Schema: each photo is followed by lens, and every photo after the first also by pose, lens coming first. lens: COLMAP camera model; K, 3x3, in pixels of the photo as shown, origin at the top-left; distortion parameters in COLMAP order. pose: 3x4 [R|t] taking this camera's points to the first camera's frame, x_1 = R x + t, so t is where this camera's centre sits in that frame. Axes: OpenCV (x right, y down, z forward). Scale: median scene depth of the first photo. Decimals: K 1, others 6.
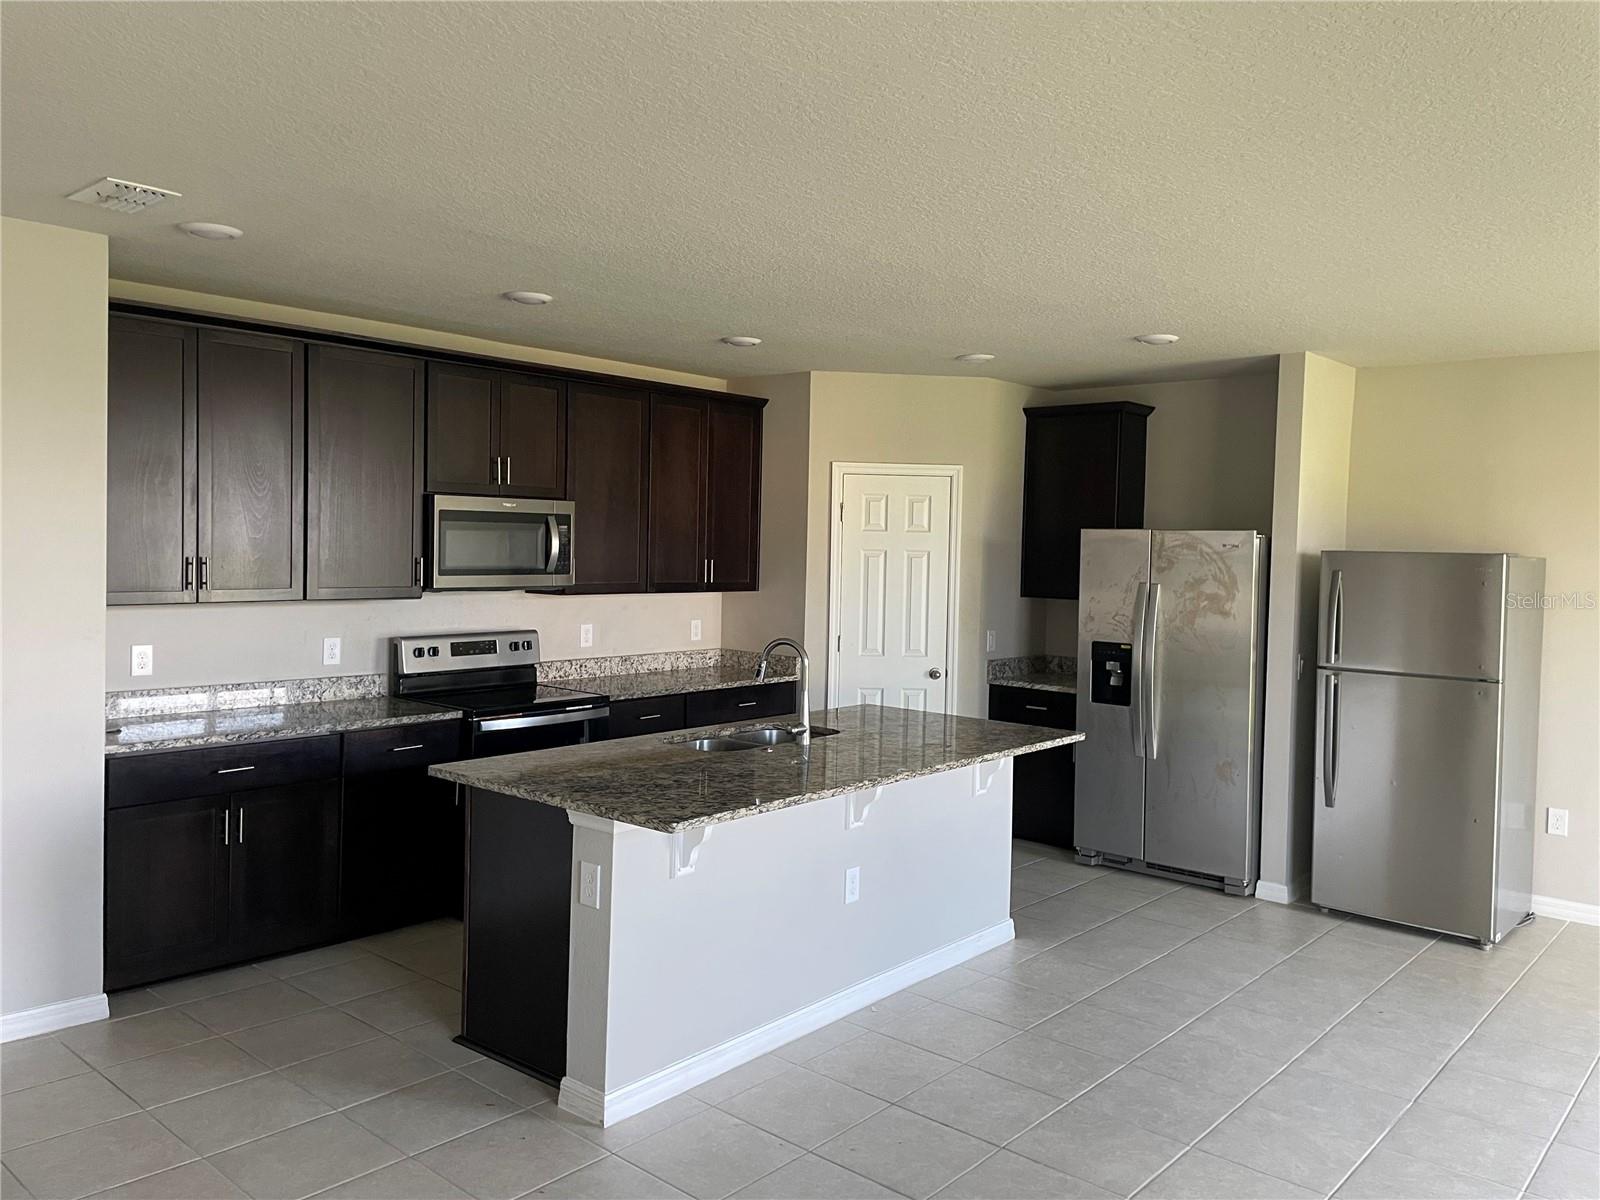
lens RADIAL K [[1211.4, 0, 814.2], [0, 1211.4, 576.6], [0, 0, 1]] dist [0.104471, -0.139018]
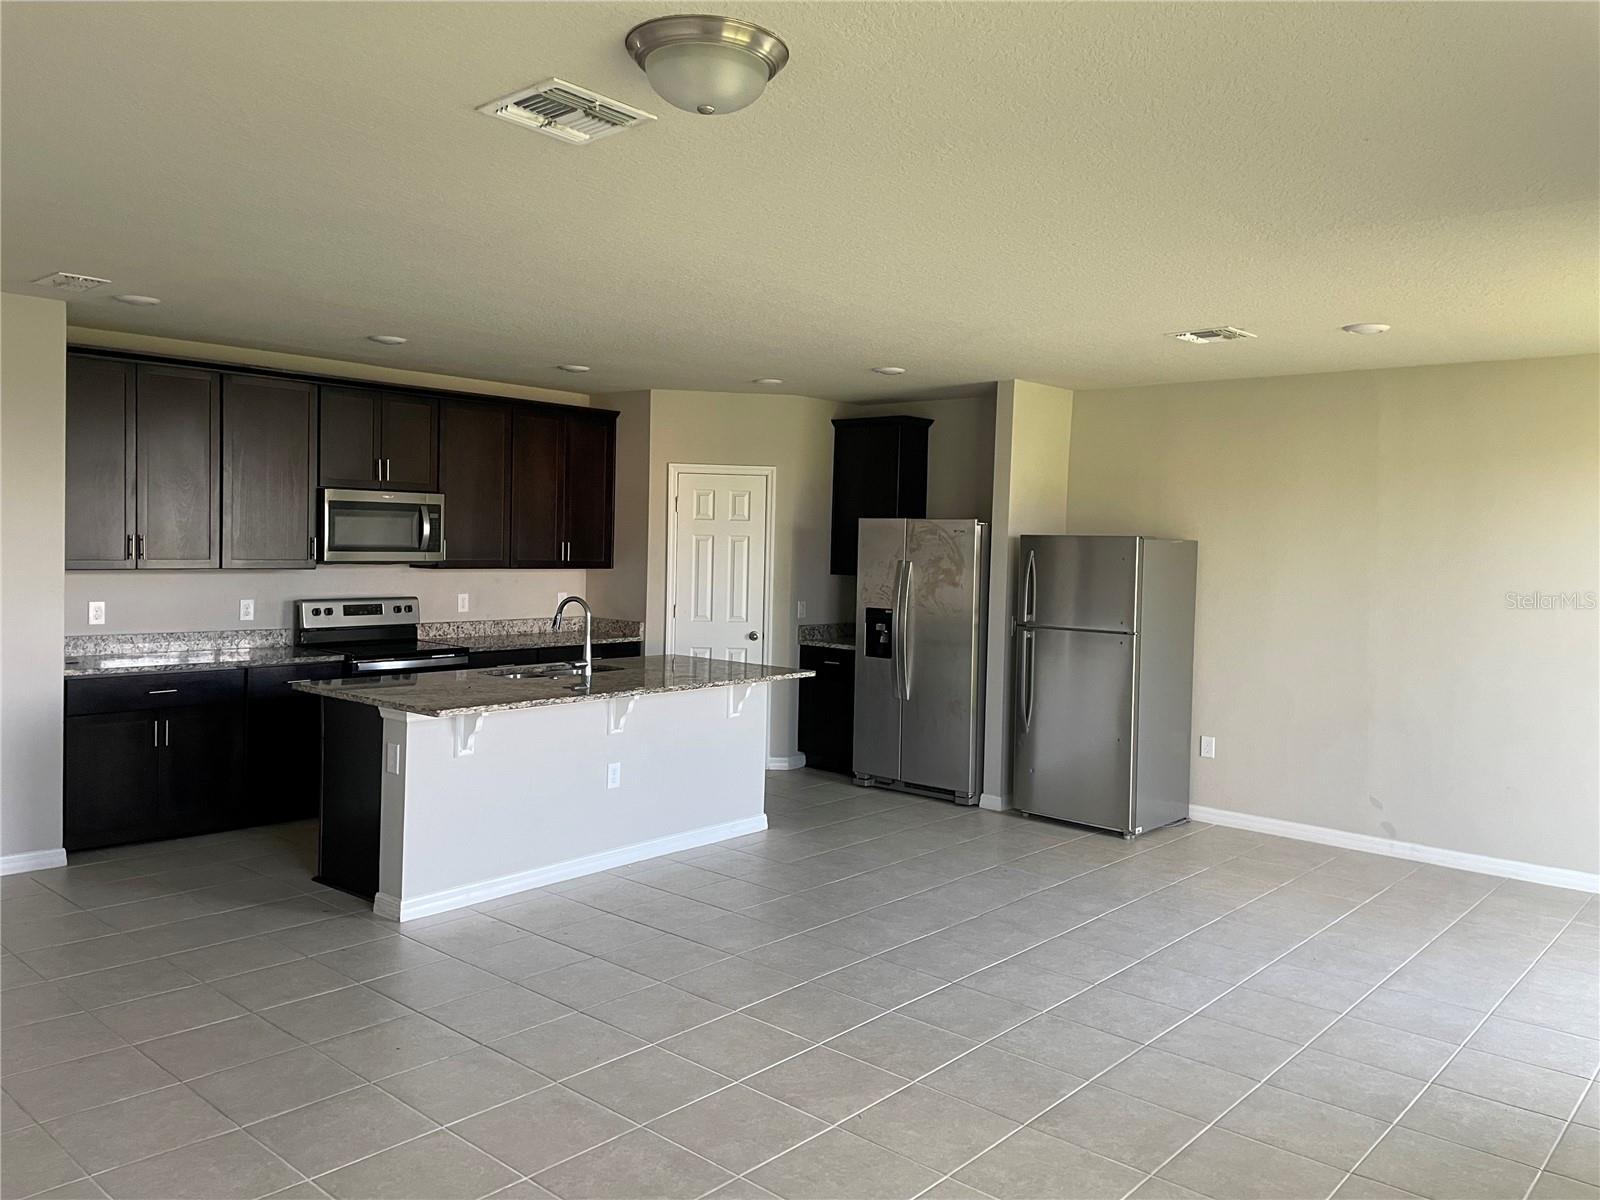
lens RADIAL K [[1210.1, 0, 804.9], [0, 1210.1, 576.8], [0, 0, 1]] dist [0.100104, -0.133632]
pose [[0.999975, 0.002878, -0.006488, 0.190728], [-0.002855, 0.999990, 0.003564, 0.018616], [0.006498, -0.003545, 0.999973, -0.270804]]
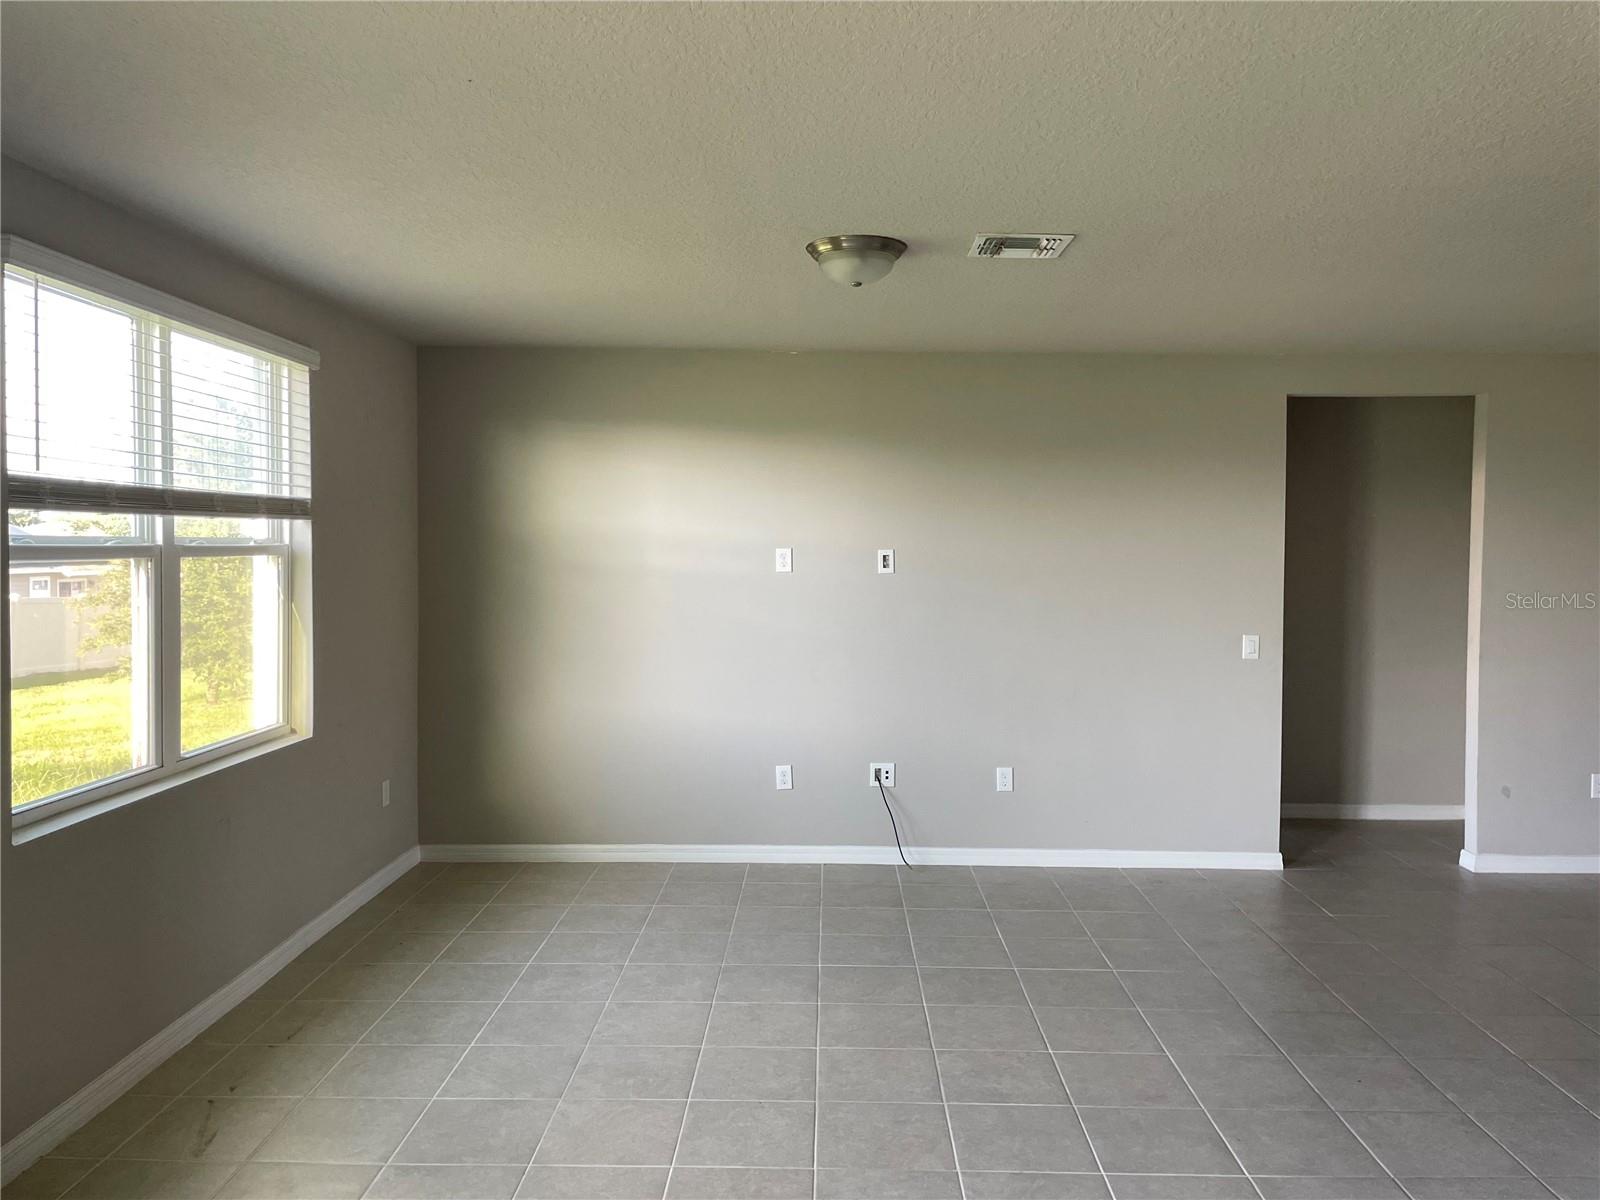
lens RADIAL K [[1210.1, 0, 804.9], [0, 1210.1, 576.8], [0, 0, 1]] dist [0.100104, -0.133632]
pose [[-0.763885, -0.011456, -0.645250, 0.620105], [-0.044431, 0.998404, 0.034875, -0.002248], [0.643821, 0.055309, -0.763175, 0.684956]]
